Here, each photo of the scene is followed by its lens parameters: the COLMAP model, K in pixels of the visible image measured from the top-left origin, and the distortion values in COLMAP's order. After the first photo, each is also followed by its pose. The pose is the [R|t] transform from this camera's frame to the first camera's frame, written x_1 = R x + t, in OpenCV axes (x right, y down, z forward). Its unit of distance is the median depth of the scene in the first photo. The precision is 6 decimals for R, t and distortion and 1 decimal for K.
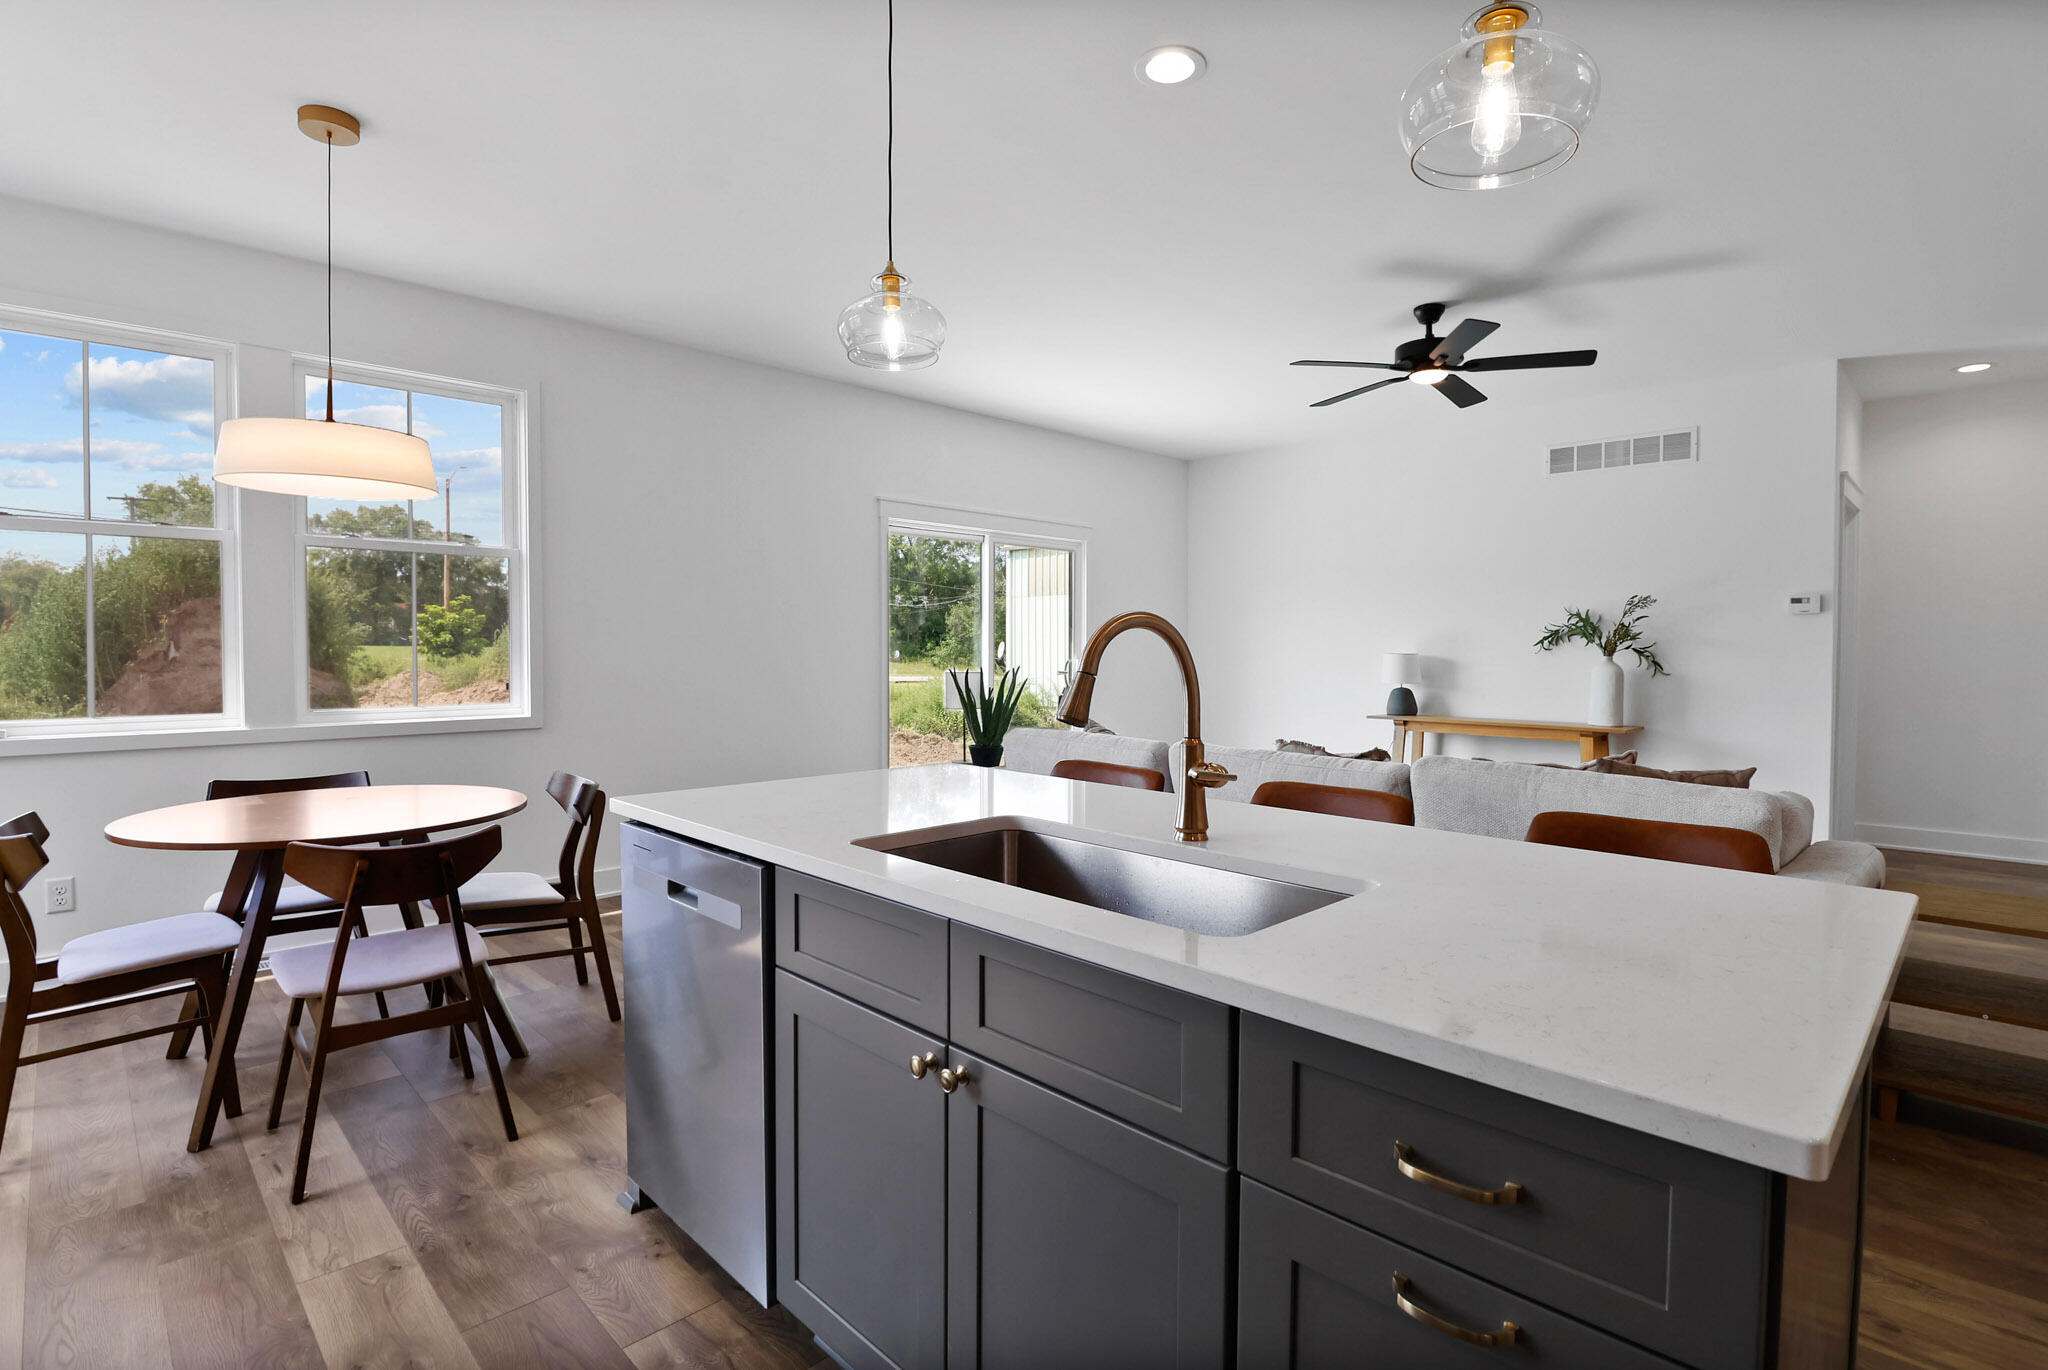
lens RADIAL K [[990.9, 0, 1039.8], [0, 990.9, 680.9], [0, 0, 1]] dist [-0.019484, -0.000585]
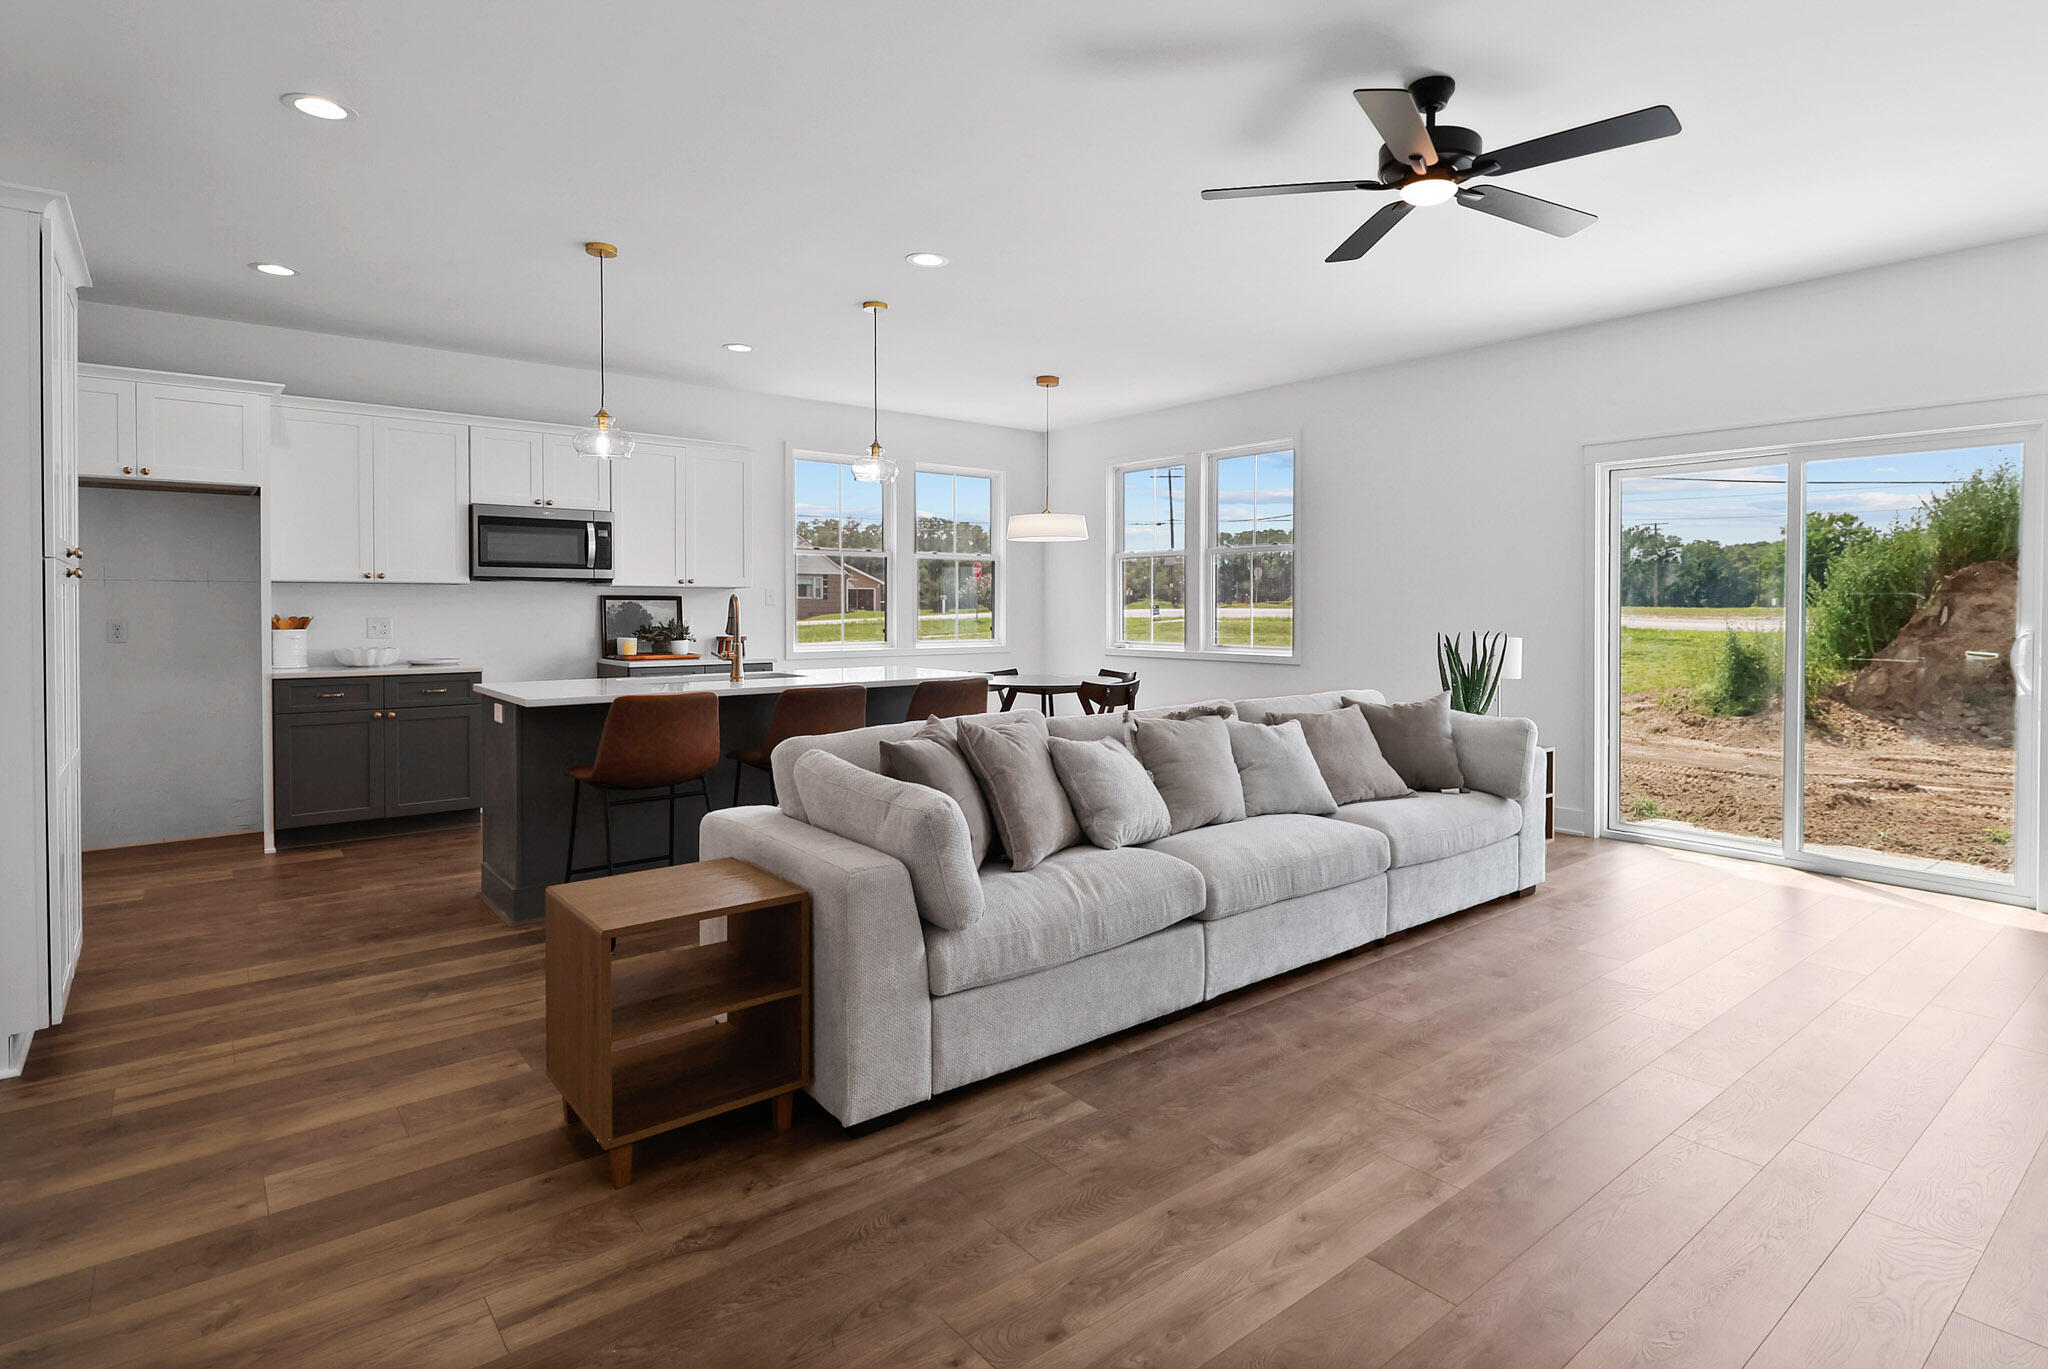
lens RADIAL K [[1065.6, 0, 1106.8], [0, 1065.6, 608.9], [0, 0, 1]] dist [0.006351, 0.000944]
pose [[-0.067419, -0.002554, -0.997722, 0.844879], [-0.037100, 0.999312, -0.000051, -0.018342], [0.997035, 0.037012, -0.067467, 0.637413]]
